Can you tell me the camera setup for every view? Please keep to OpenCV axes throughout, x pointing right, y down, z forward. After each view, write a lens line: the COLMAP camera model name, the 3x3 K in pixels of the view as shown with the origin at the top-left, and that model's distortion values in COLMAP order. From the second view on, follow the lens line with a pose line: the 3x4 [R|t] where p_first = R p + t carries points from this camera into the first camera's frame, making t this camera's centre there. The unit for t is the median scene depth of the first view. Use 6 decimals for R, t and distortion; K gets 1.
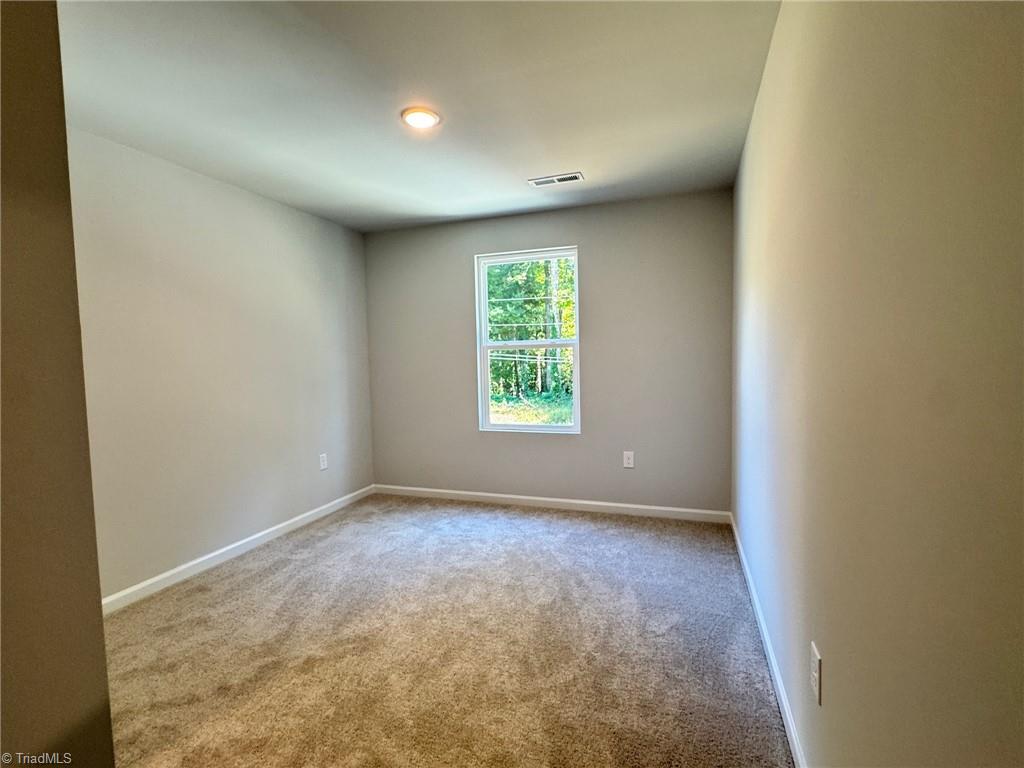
lens RADIAL K [[491.7, 0, 514.5], [0, 491.7, 385.3], [0, 0, 1]] dist [0.025217, 0.000112]
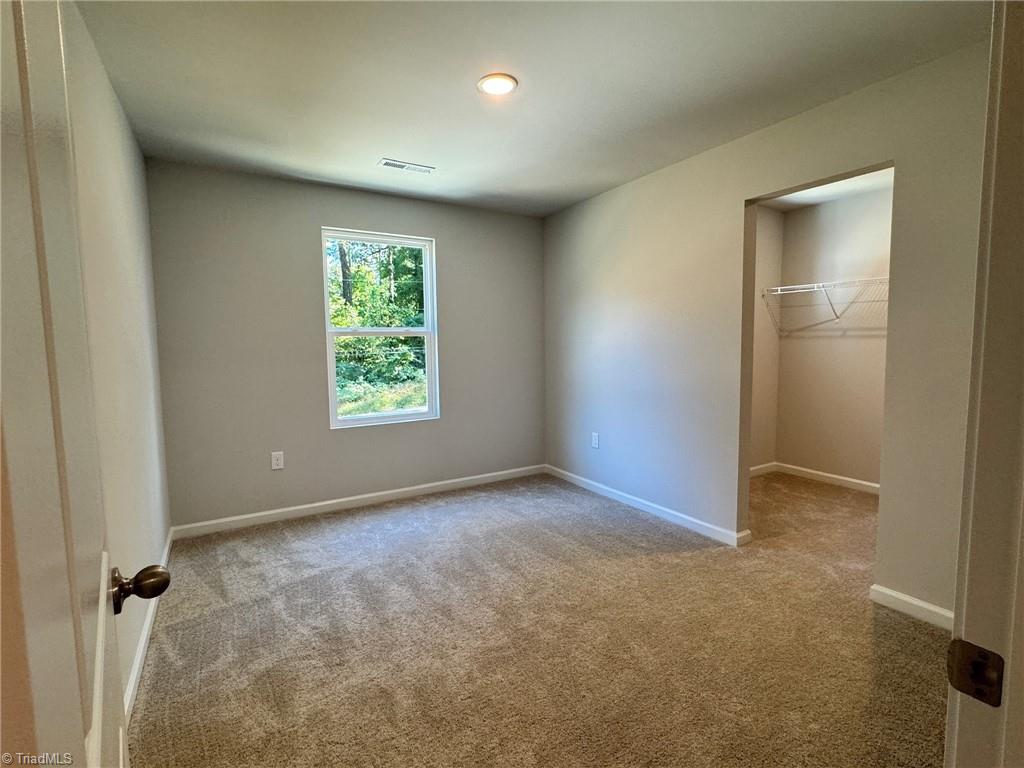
lens RADIAL K [[491.7, 0, 514.3], [0, 491.7, 383.6], [0, 0, 1]] dist [0.025217, 0.000112]
pose [[0.636722, -0.050762, 0.769421, -0.520824], [0.044874, 0.998579, 0.028746, 0.000622], [-0.769787, 0.016223, 0.638095, 0.187922]]
